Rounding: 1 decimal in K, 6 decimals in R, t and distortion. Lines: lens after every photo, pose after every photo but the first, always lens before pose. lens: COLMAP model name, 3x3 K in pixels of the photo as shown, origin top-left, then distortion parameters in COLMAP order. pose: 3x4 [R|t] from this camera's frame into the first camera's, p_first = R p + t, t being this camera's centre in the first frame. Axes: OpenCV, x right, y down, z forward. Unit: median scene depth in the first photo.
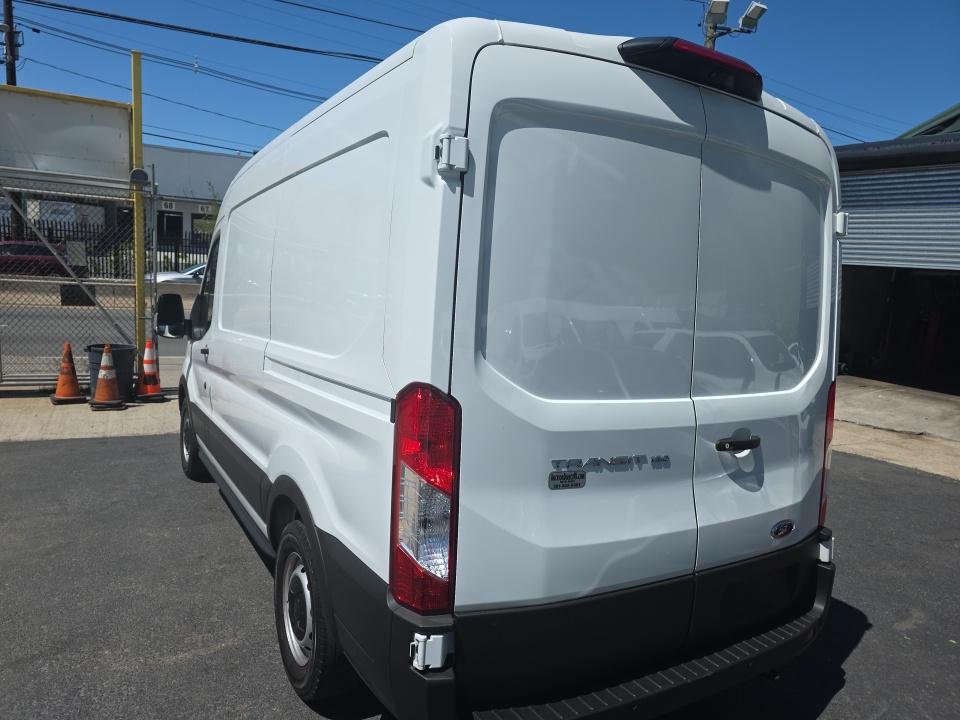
lens RADIAL K [[650.3, 0, 480.0], [0, 650.3, 360.0], [0, 0, 1]] dist [0.062167, -0.105094]
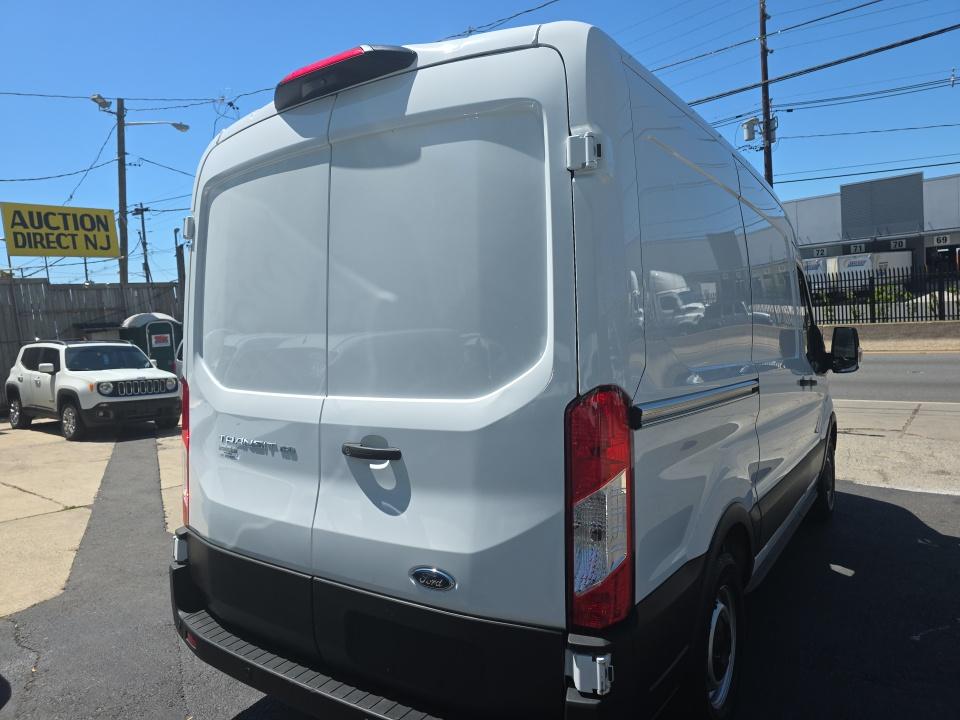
lens RADIAL K [[635.3, 0, 480.6], [0, 635.3, 344.2], [0, 0, 1]] dist [0.090519, -0.093193]
pose [[0.414474, -0.051988, -0.908575, 1.377358], [-0.037746, 0.996526, -0.074239, 0.044413], [0.909278, 0.065065, 0.411072, 0.844481]]
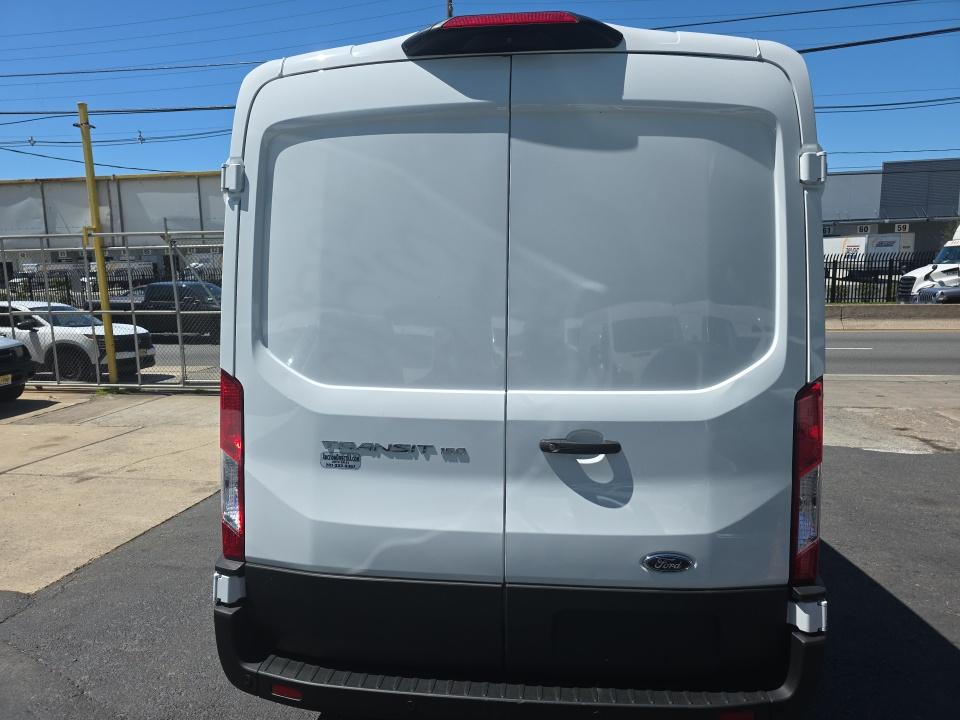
lens RADIAL K [[635.3, 0, 480.6], [0, 635.3, 344.2], [0, 0, 1]] dist [0.090519, -0.093193]
pose [[0.805919, -0.010835, -0.591927, 0.866594], [-0.010436, 0.999417, -0.032503, 0.023214], [0.591934, 0.032372, 0.805336, 0.261983]]
